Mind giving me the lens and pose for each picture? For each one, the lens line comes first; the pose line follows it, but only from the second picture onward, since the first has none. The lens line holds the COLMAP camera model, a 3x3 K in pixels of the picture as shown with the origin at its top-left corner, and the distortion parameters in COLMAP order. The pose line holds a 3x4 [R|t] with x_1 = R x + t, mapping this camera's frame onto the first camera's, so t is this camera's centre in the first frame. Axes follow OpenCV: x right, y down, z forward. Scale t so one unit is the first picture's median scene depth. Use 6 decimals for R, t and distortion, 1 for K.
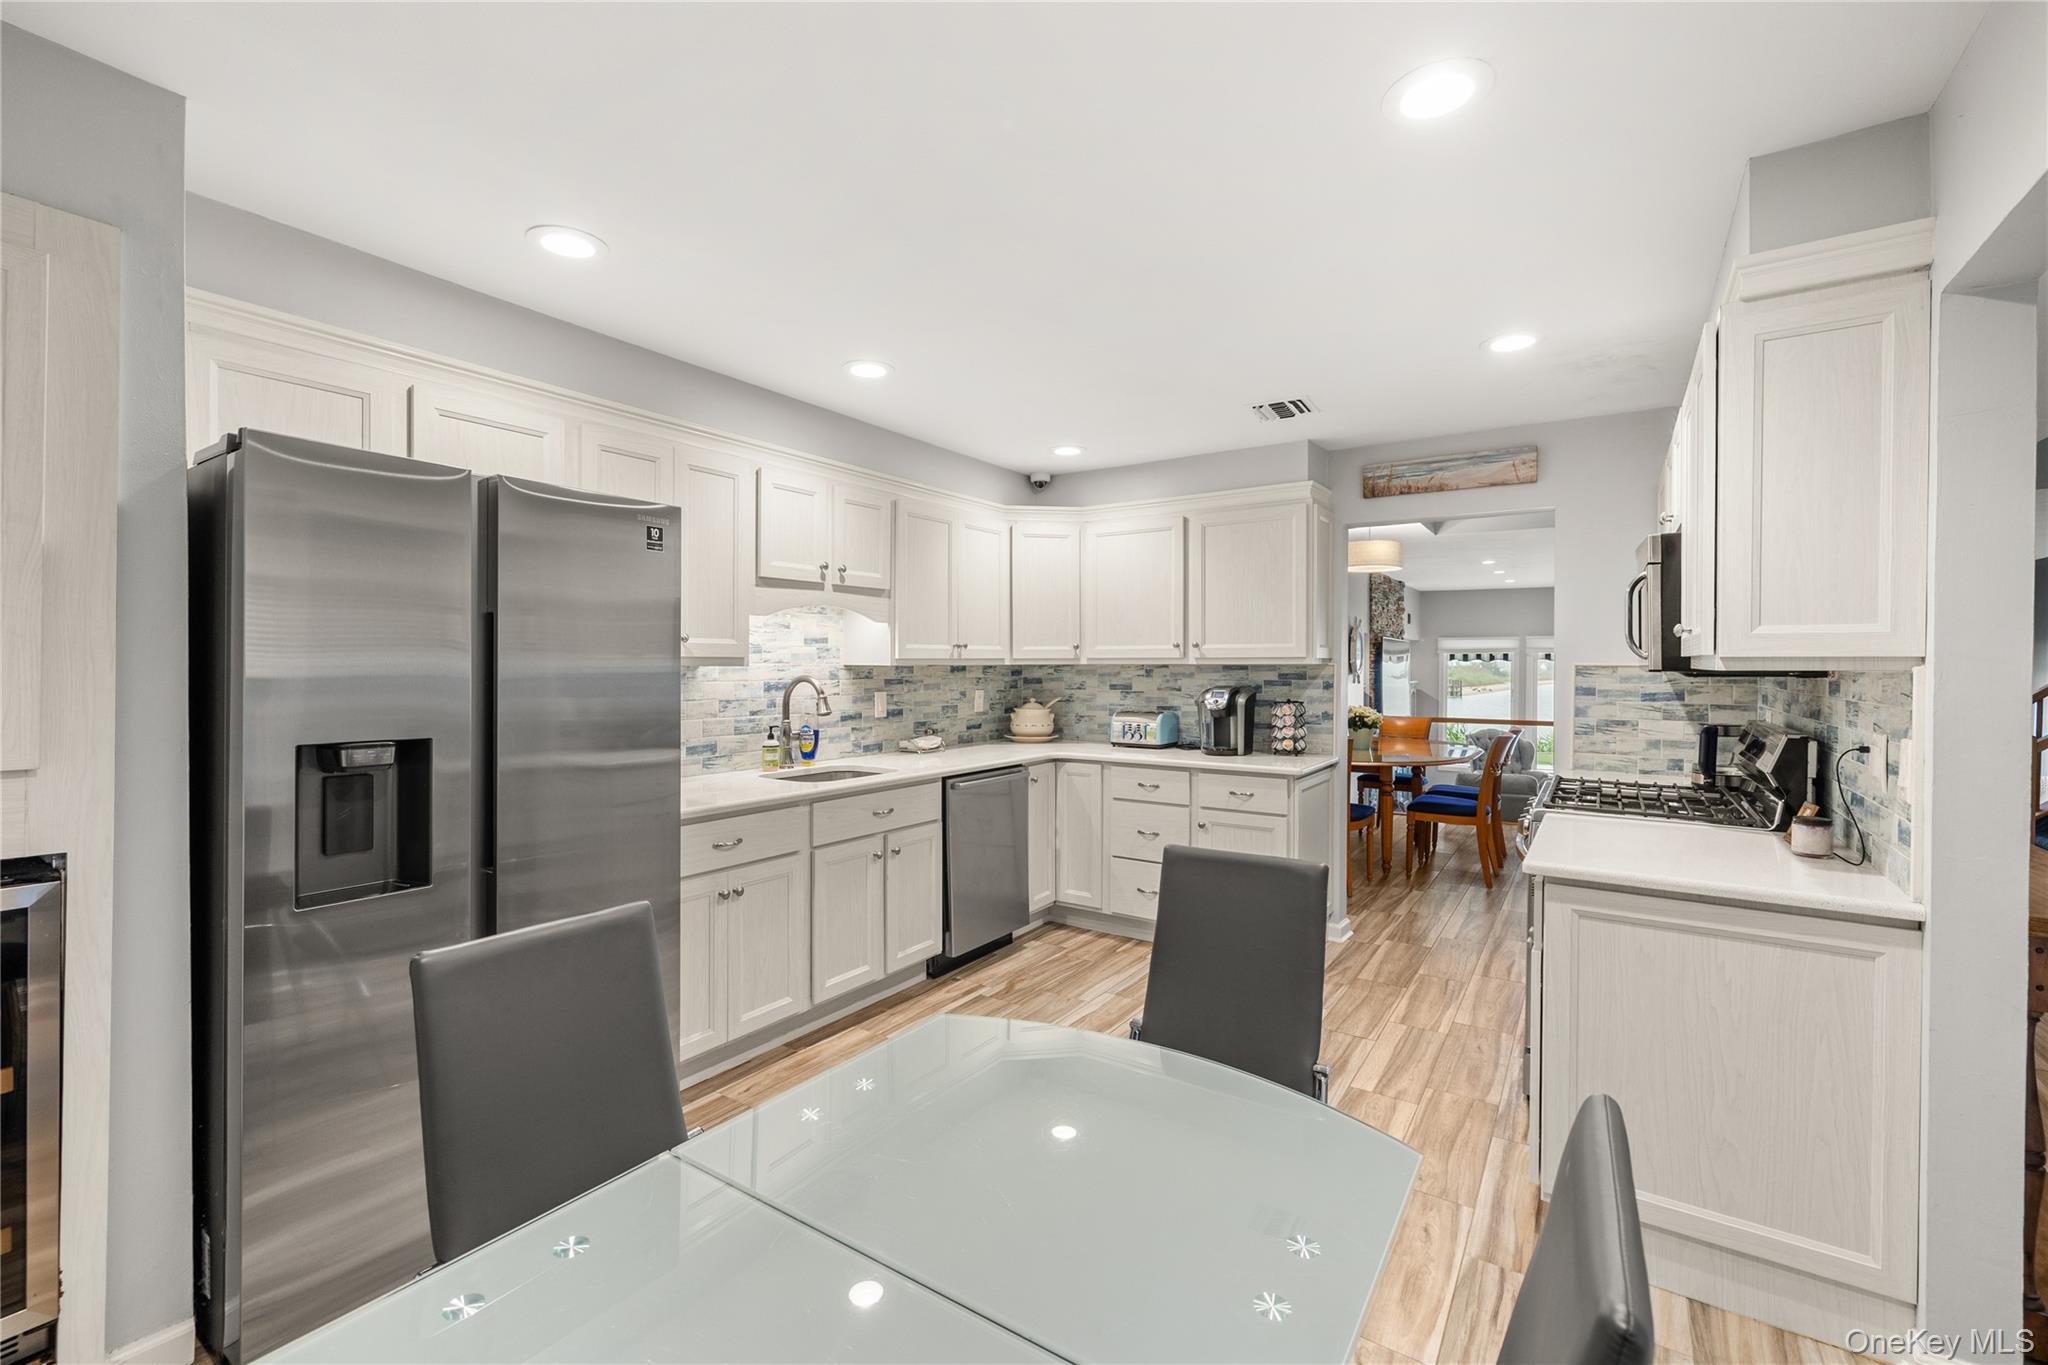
lens RADIAL K [[863.8, 0, 1010.2], [0, 863.8, 669.4], [0, 0, 1]] dist [-0.000189, -0.000468]
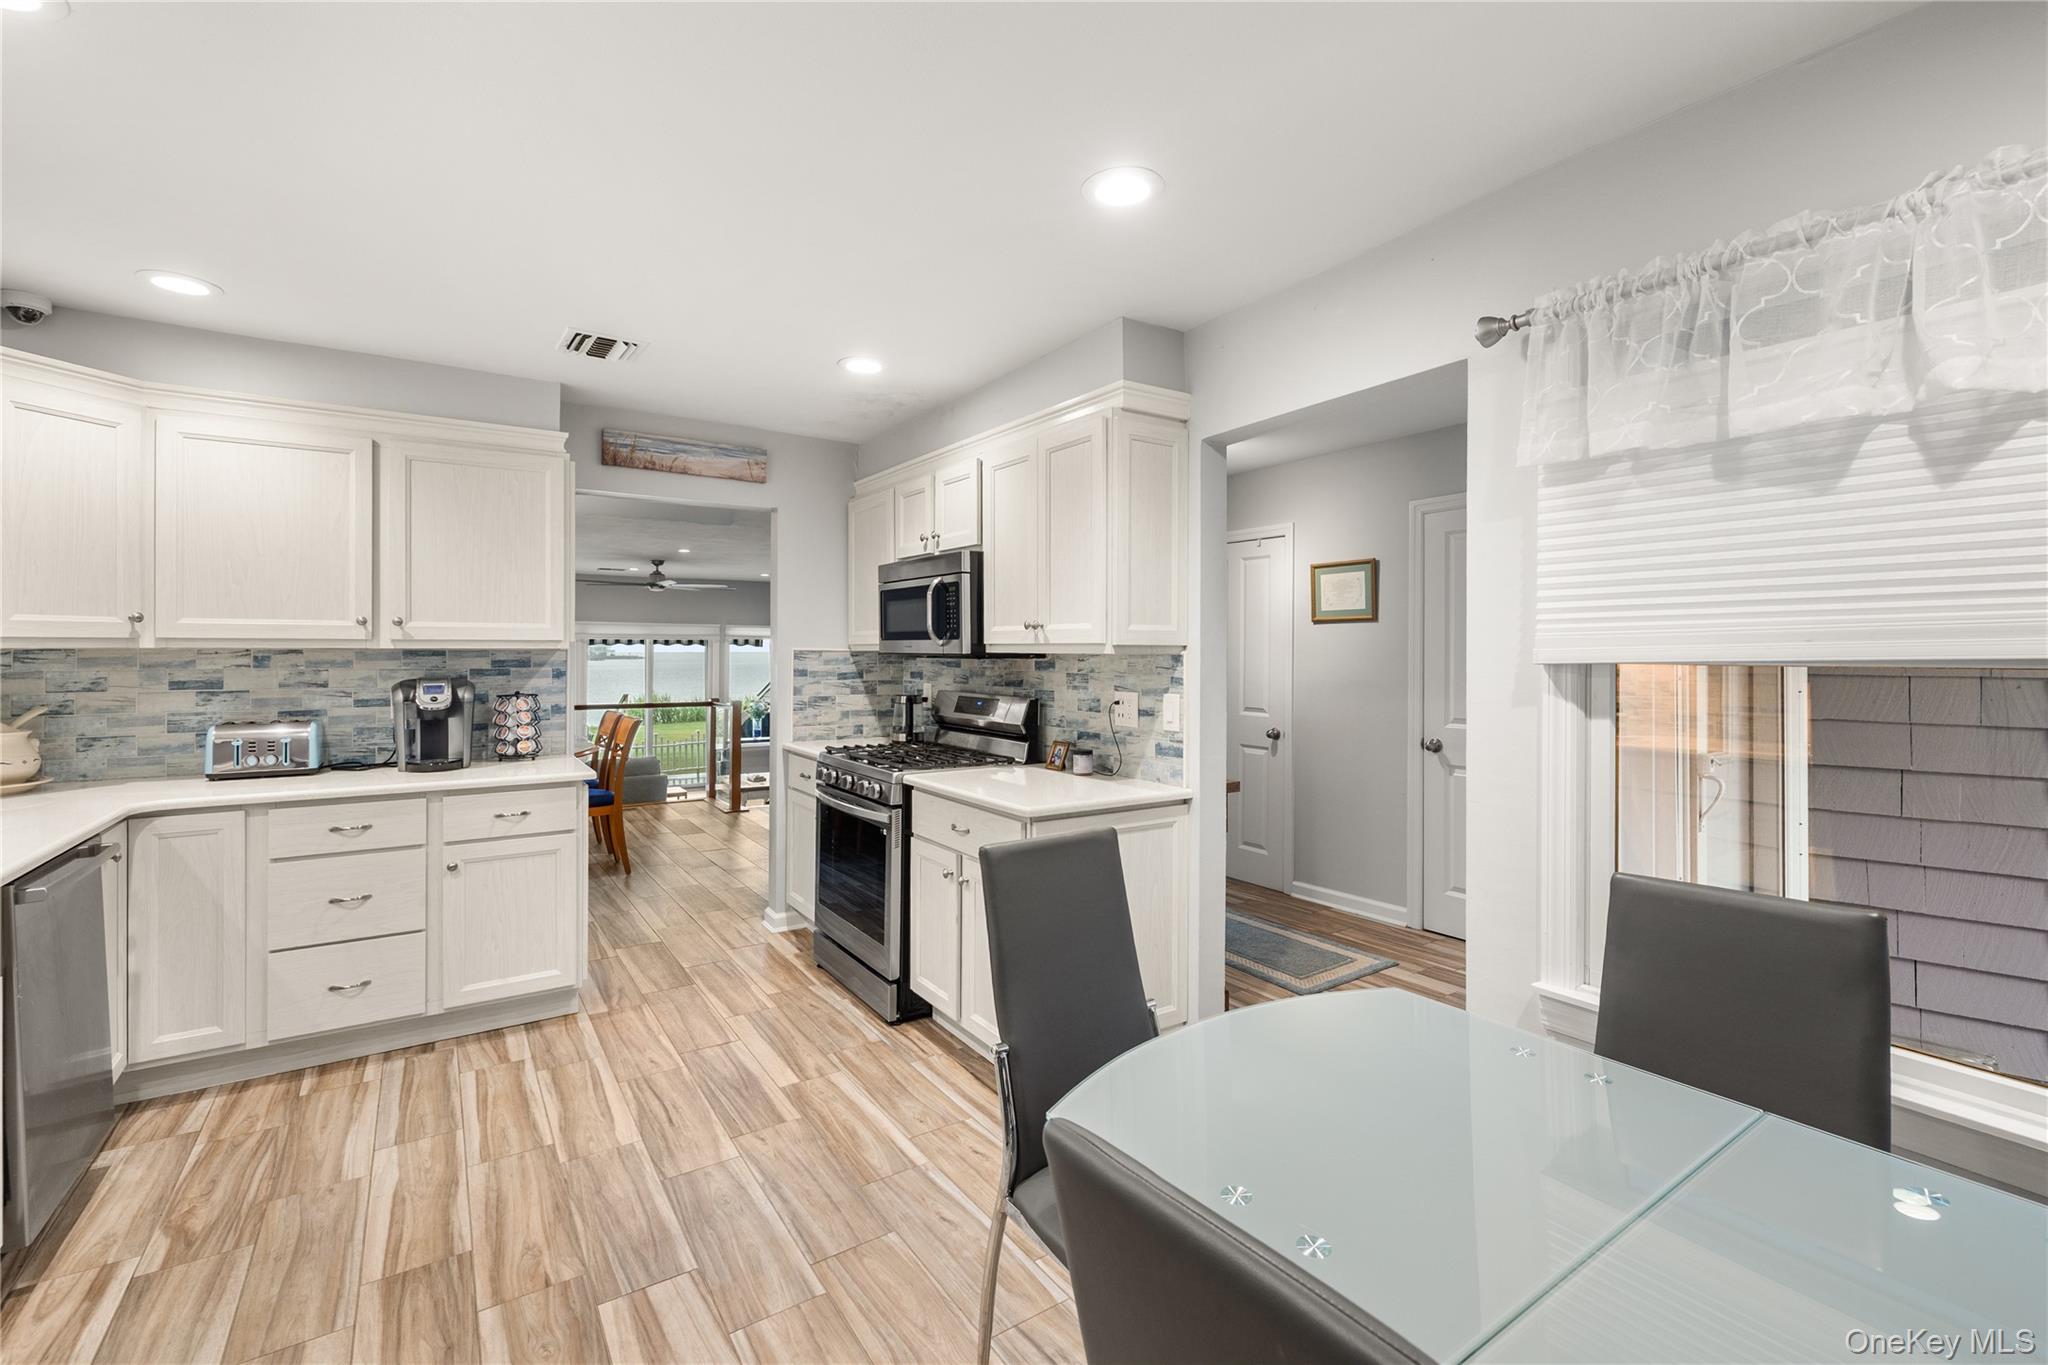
lens RADIAL K [[887.1, 0, 1011.7], [0, 887.1, 648.6], [0, 0, 1]] dist [0.000984, 0.000146]
pose [[0.376904, 0.001893, 0.926250, -0.286851], [0.003684, 0.999987, -0.003542, -0.001509], [-0.926245, 0.004747, 0.376892, 0.258630]]
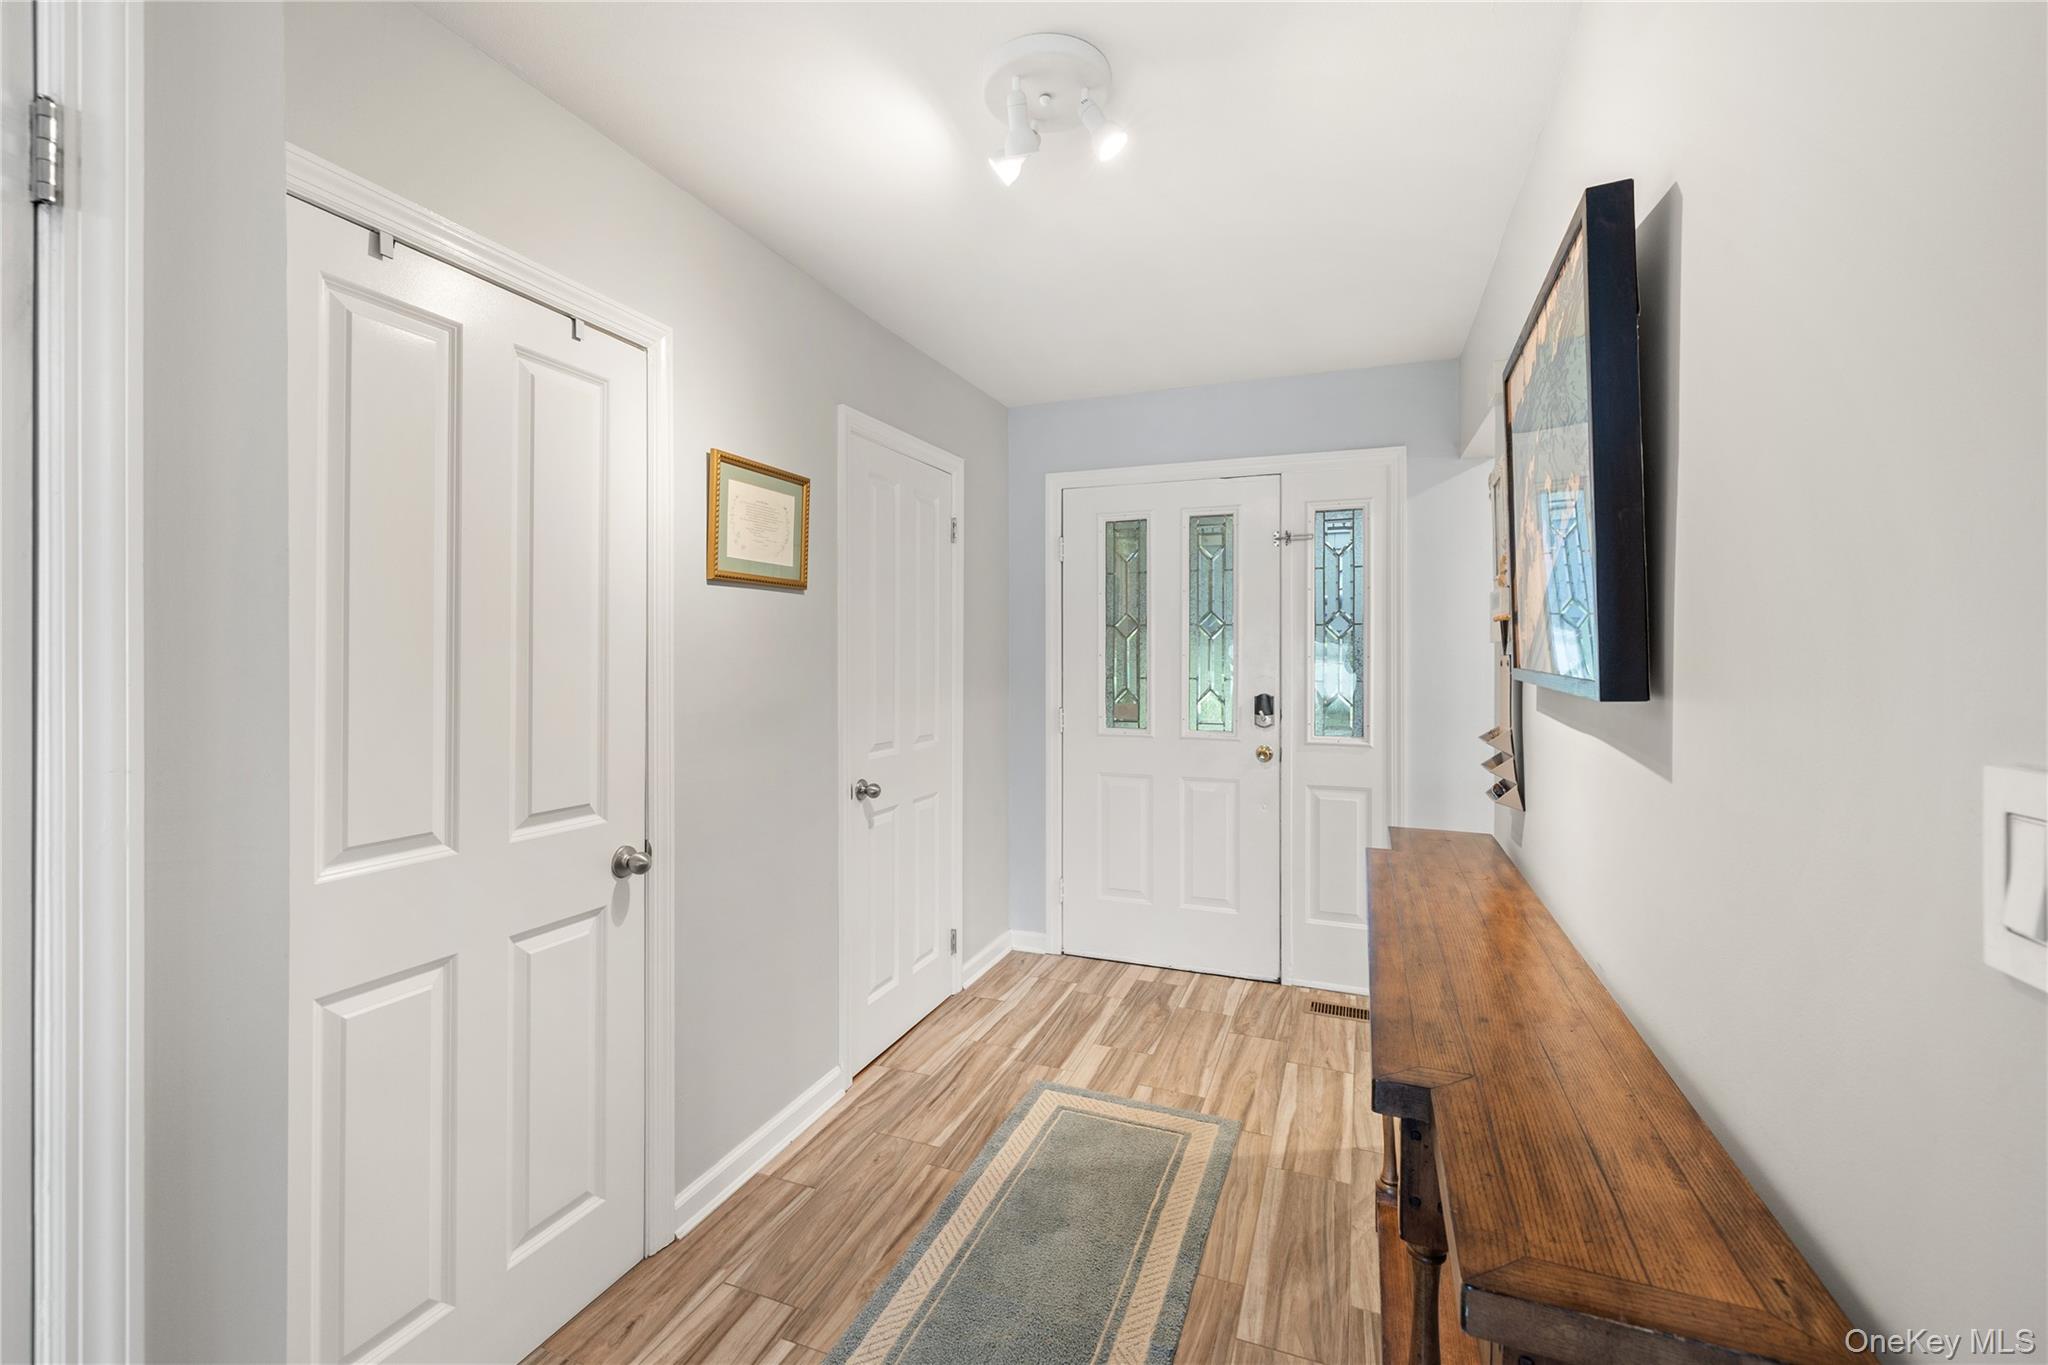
lens RADIAL K [[862.0, 0, 1020.4], [0, 862.0, 658.2], [0, 0, 1]] dist [-0.000612, -0.000091]
pose [[-0.975318, -0.005199, -0.220745, 0.866902], [-0.006840, 0.999954, 0.006668, 0.003398], [0.220700, 0.008013, -0.975309, 0.855590]]
